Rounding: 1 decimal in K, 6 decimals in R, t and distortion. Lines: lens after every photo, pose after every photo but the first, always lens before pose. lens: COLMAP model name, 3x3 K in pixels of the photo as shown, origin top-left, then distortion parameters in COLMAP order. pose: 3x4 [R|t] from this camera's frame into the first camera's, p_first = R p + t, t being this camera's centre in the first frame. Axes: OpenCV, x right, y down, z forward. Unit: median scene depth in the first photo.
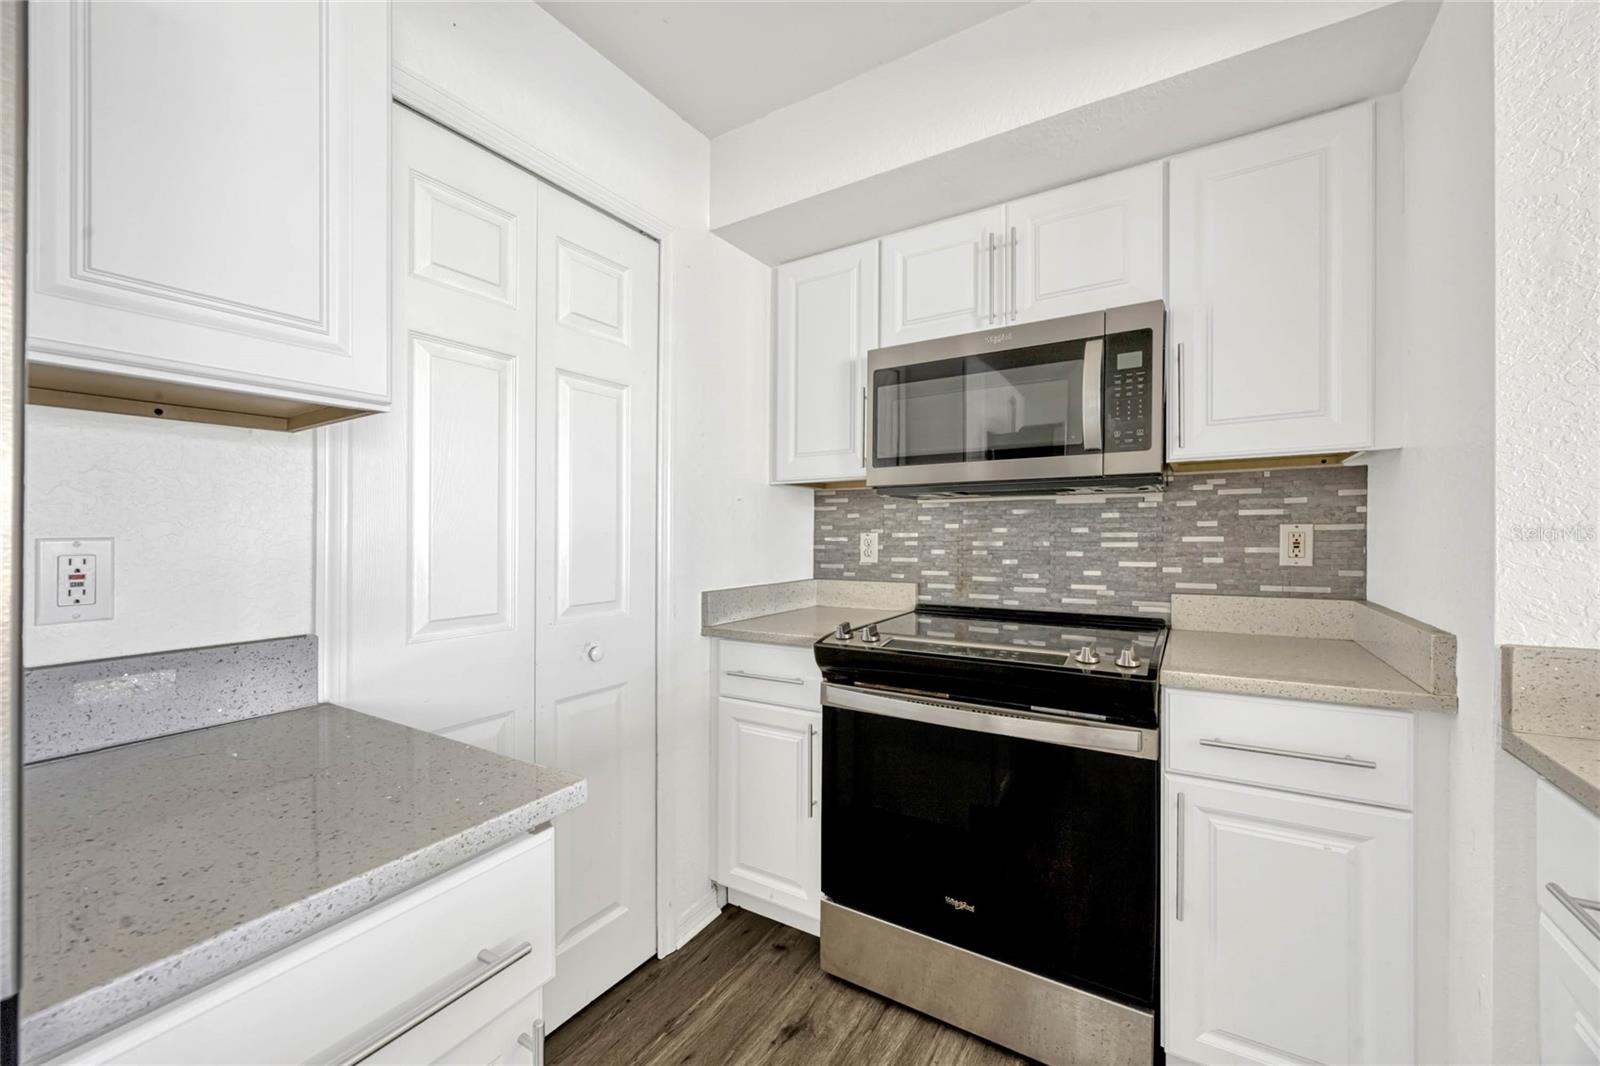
lens RADIAL K [[602.6, 0, 797.0], [0, 602.6, 544.6], [0, 0, 1]] dist [-0.000896, -0.000044]
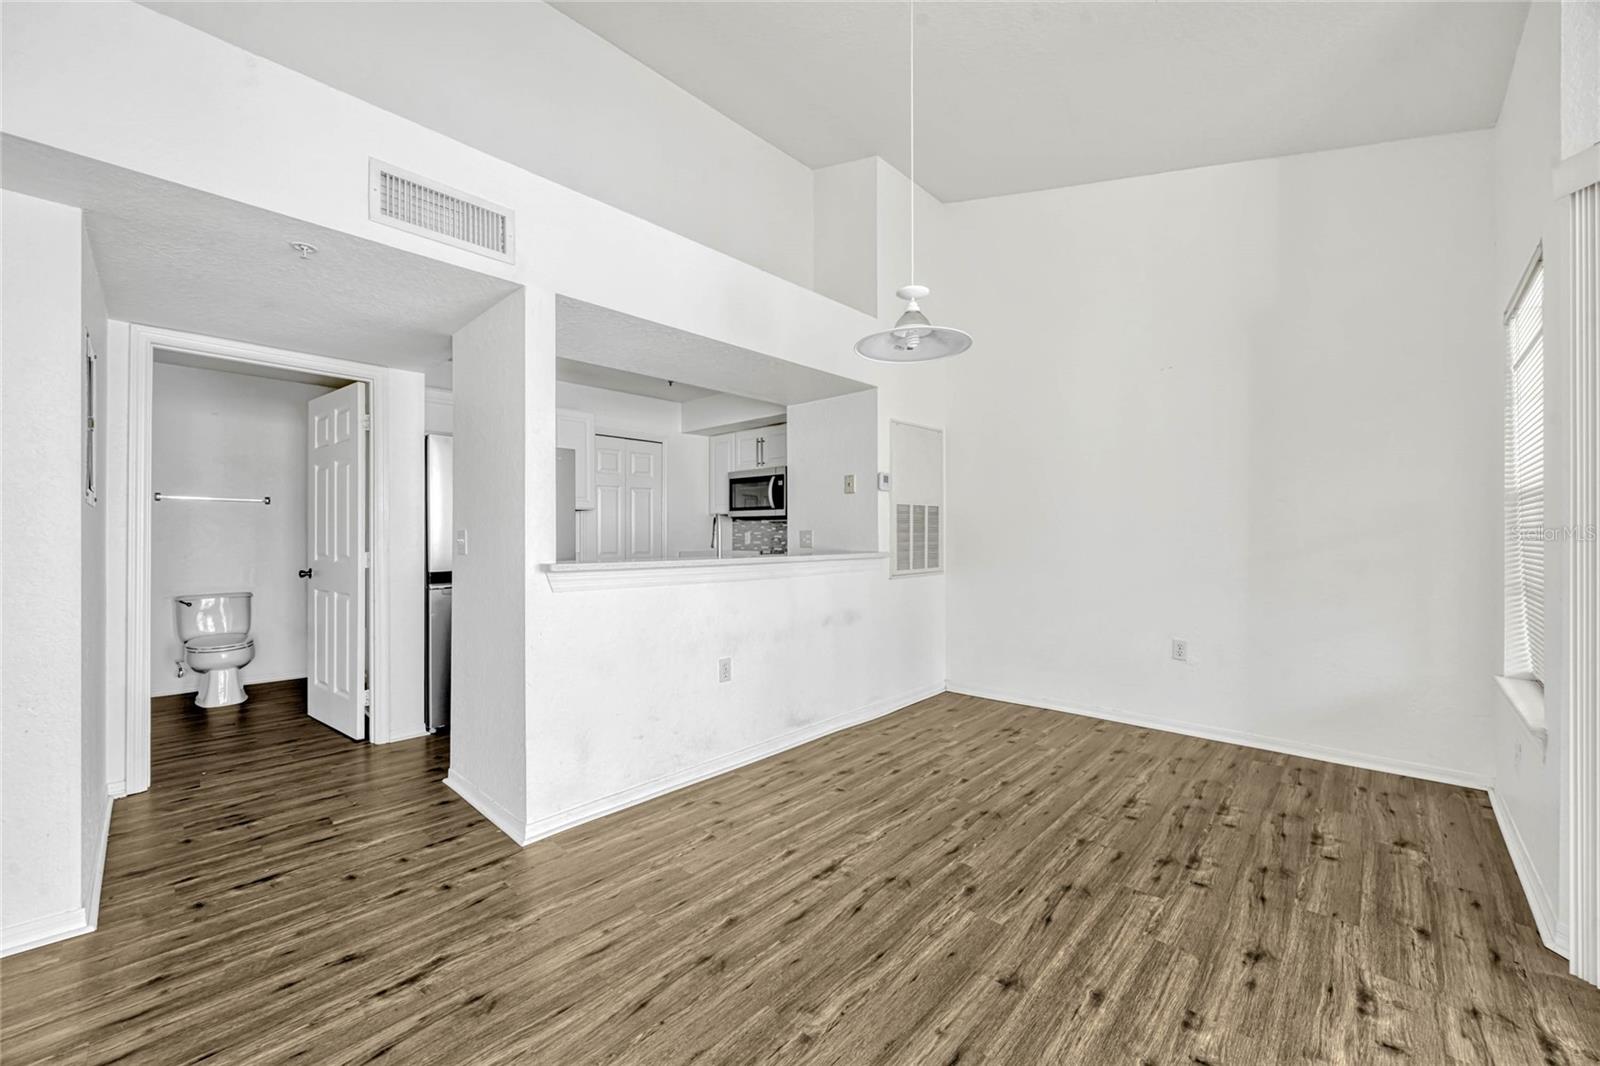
lens RADIAL K [[618.4, 0, 804.3], [0, 618.4, 528.7], [0, 0, 1]] dist [0.000026, 0.000085]
pose [[0.974831, -0.008626, -0.222780, 1.146822], [0.006687, 0.999933, -0.009456, -0.009587], [0.222847, 0.007728, 0.974823, -1.876654]]
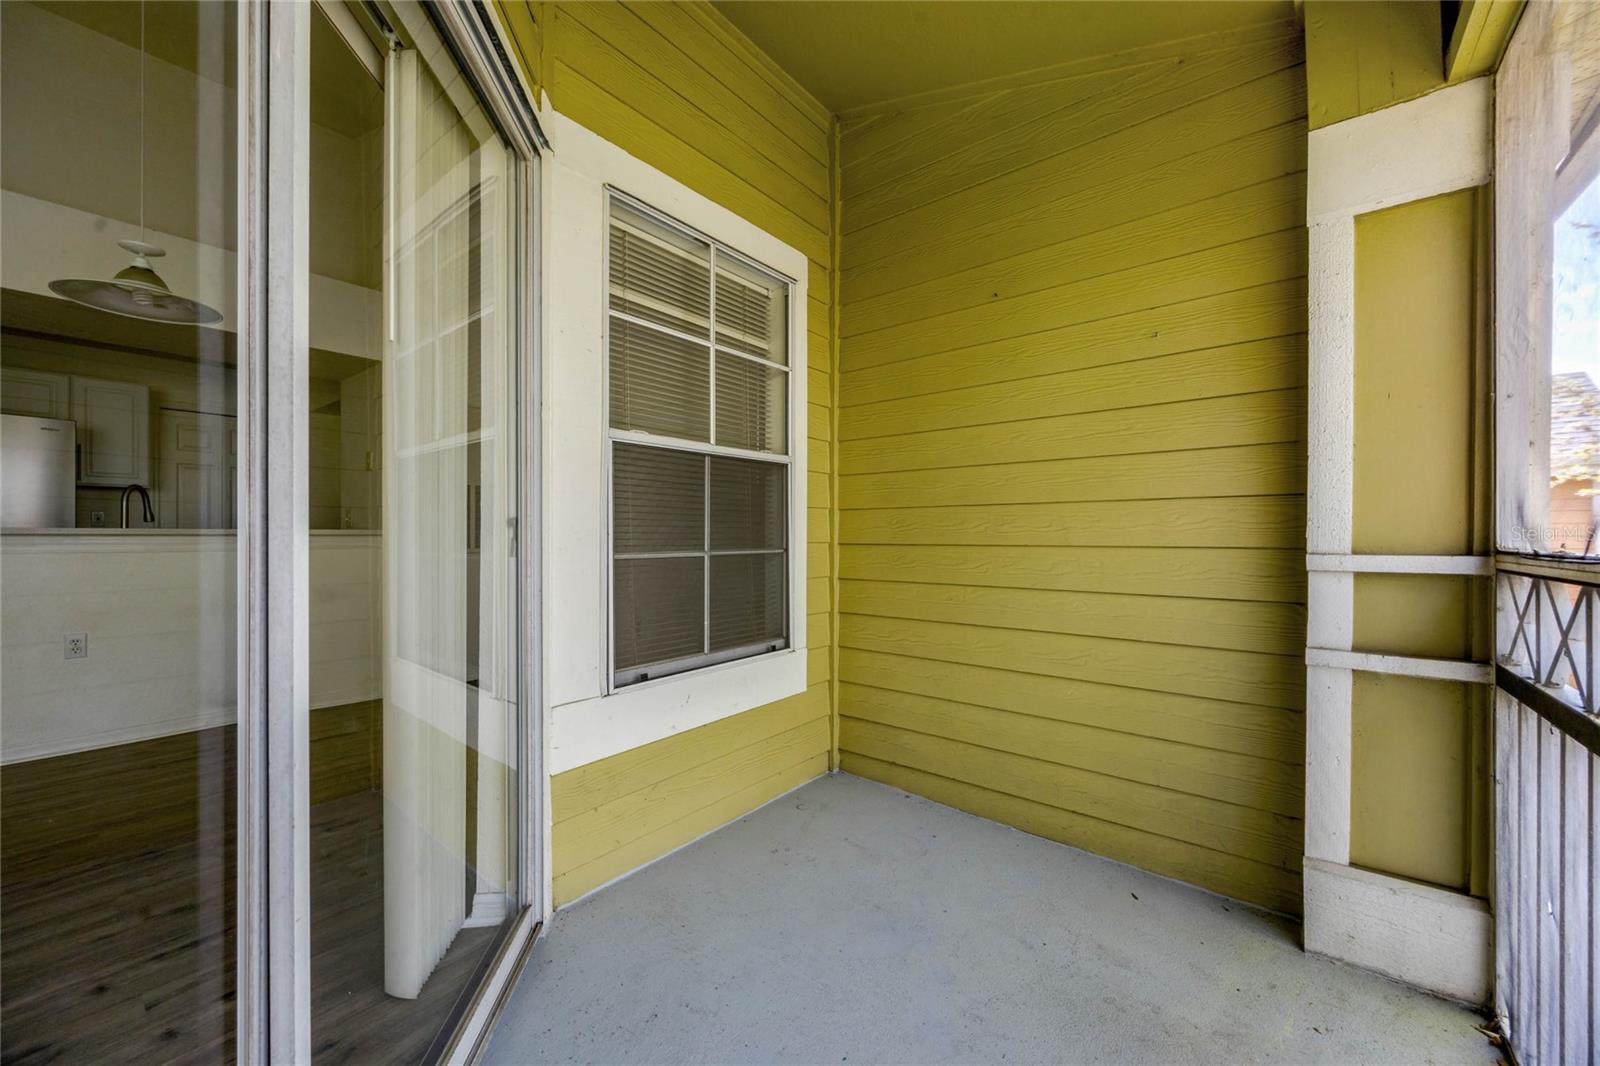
lens RADIAL K [[614.7, 0, 794.1], [0, 614.7, 524.1], [0, 0, 1]] dist [-0.001967, -0.000395]
pose [[0.990466, -0.003236, -0.137719, 2.545167], [0.002576, 0.999984, -0.004970, 0.055843], [0.137733, 0.004568, 0.990459, -1.614514]]
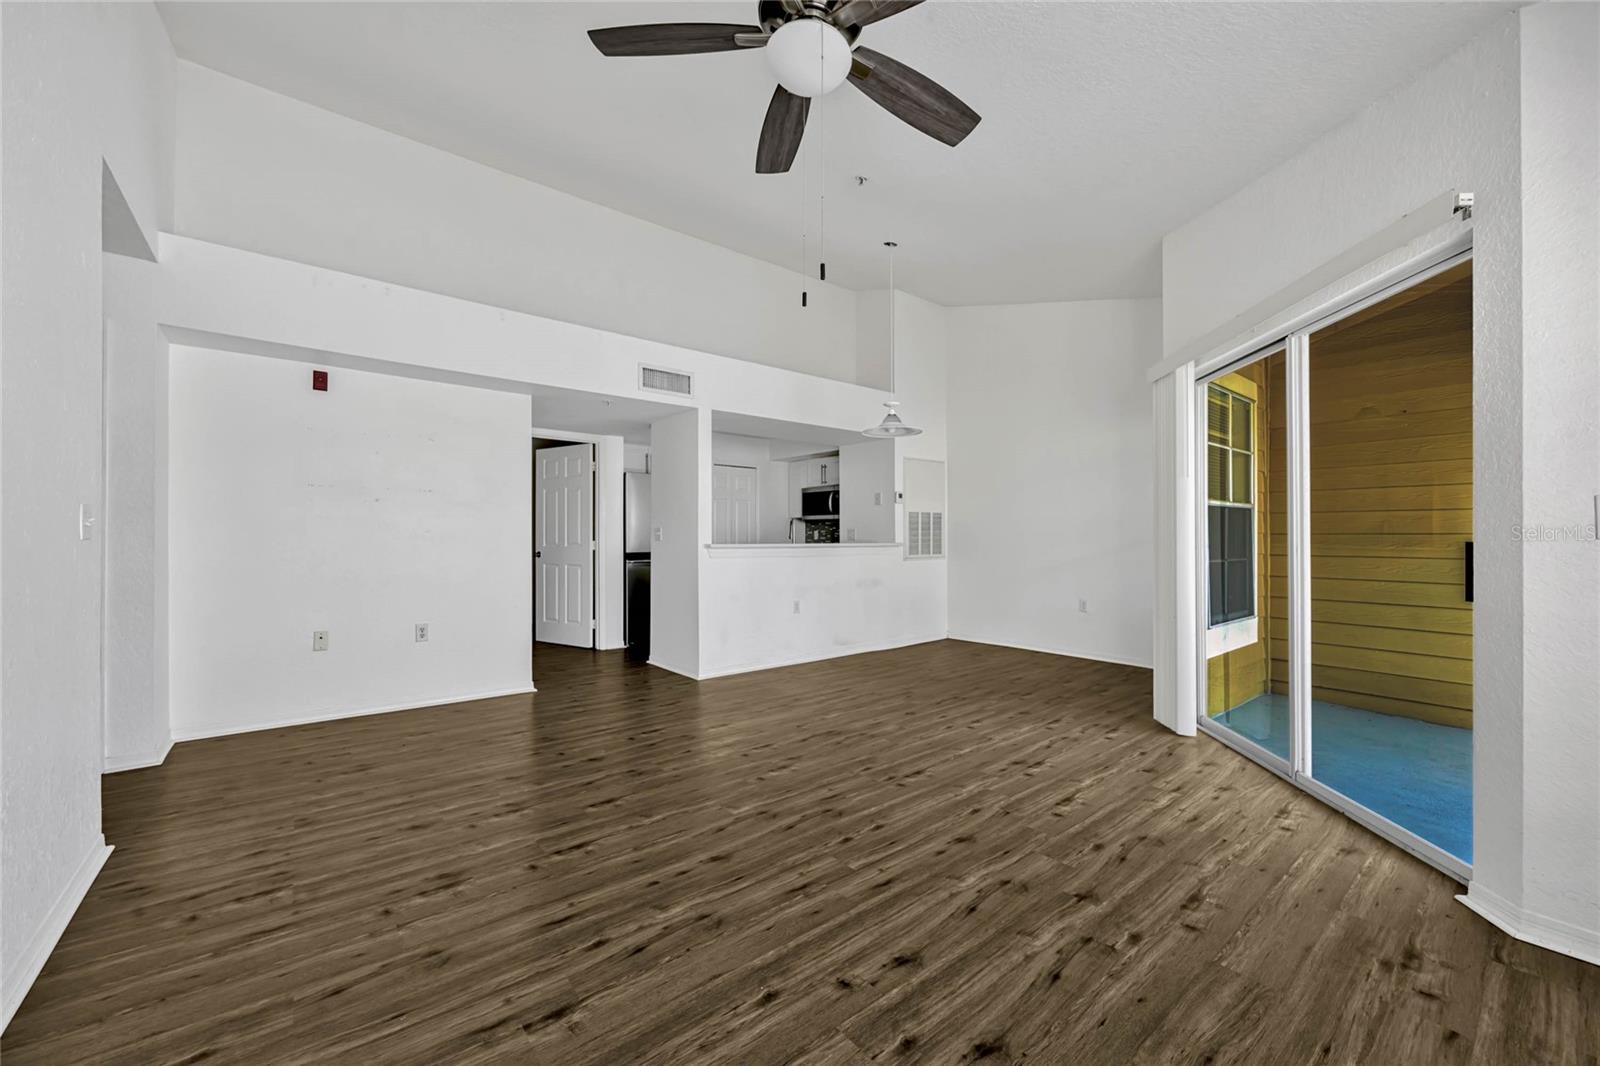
lens RADIAL K [[625.7, 0, 800.0], [0, 625.7, 533.0], [0, 0, 1]] dist [-0.001139, 0.000040]
pose [[0.935657, -0.006291, -0.352855, 1.617882], [0.004561, 0.999973, -0.005734, 0.016409], [0.352881, 0.003755, 0.935661, -3.041575]]
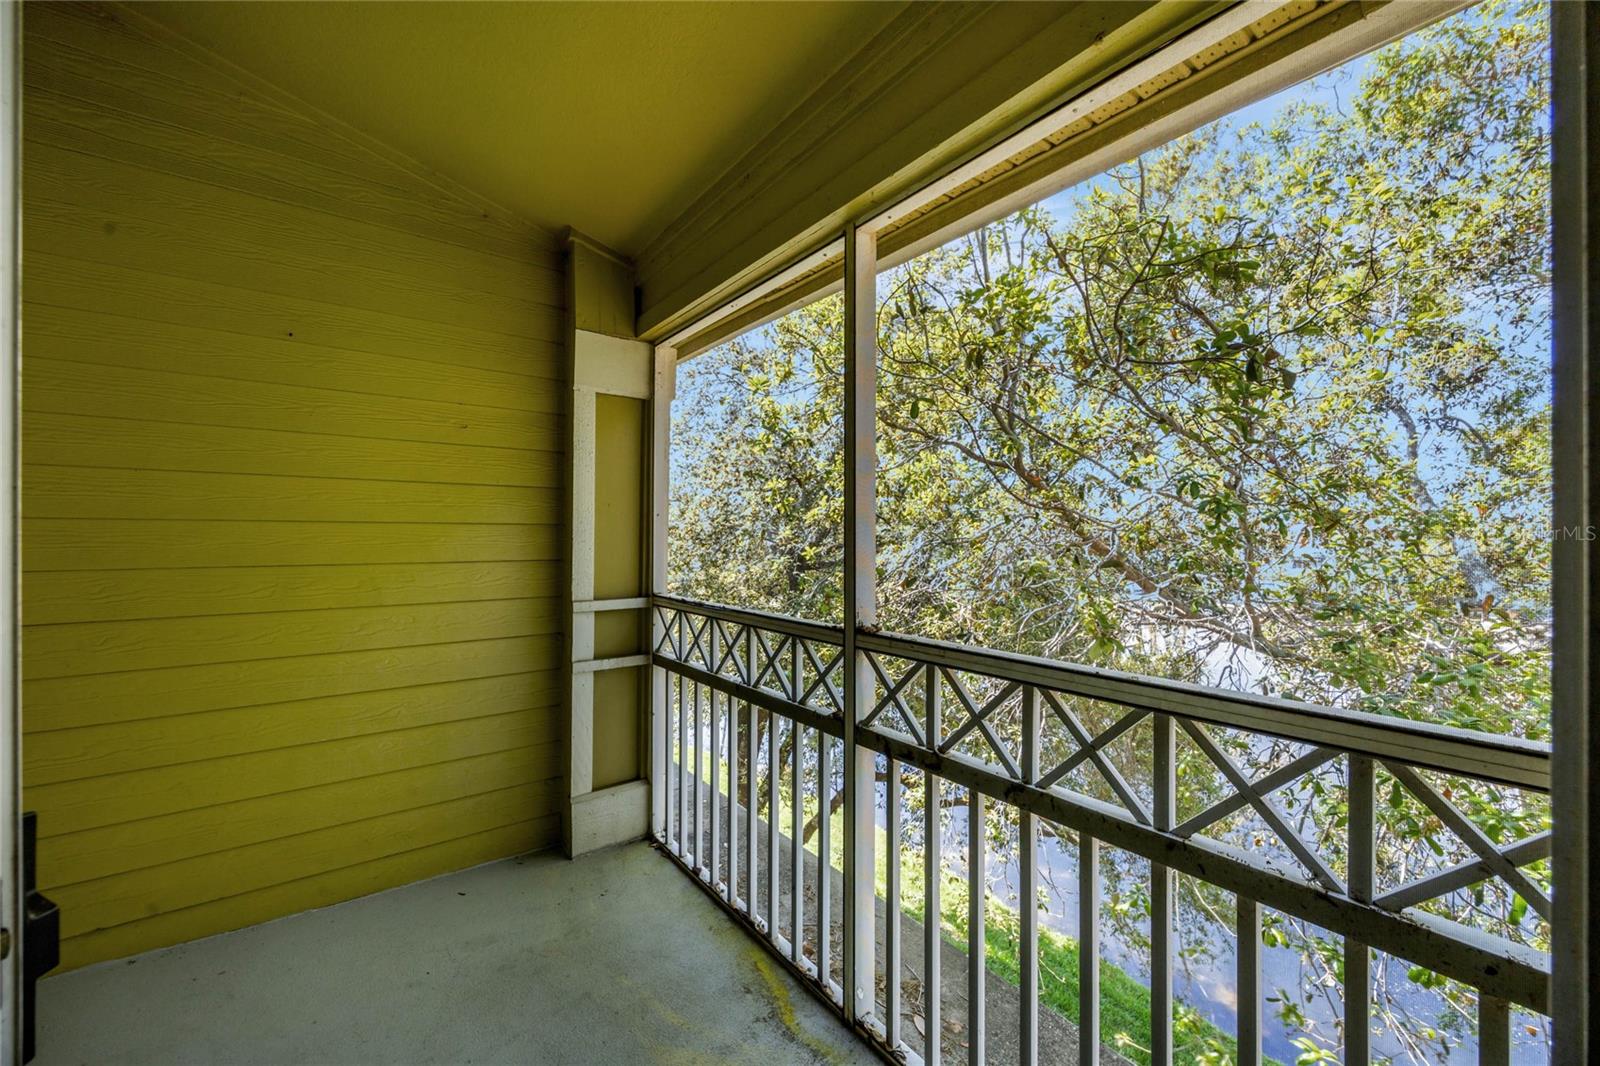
lens RADIAL K [[622.9, 0, 792.2], [0, 622.9, 533.9], [0, 0, 1]] dist [-0.000245, -0.000011]
pose [[0.378433, 0.004624, 0.925617, 2.072050], [-0.006654, 0.999975, -0.002275, -0.051241], [-0.925605, -0.005298, 0.378455, -1.614128]]
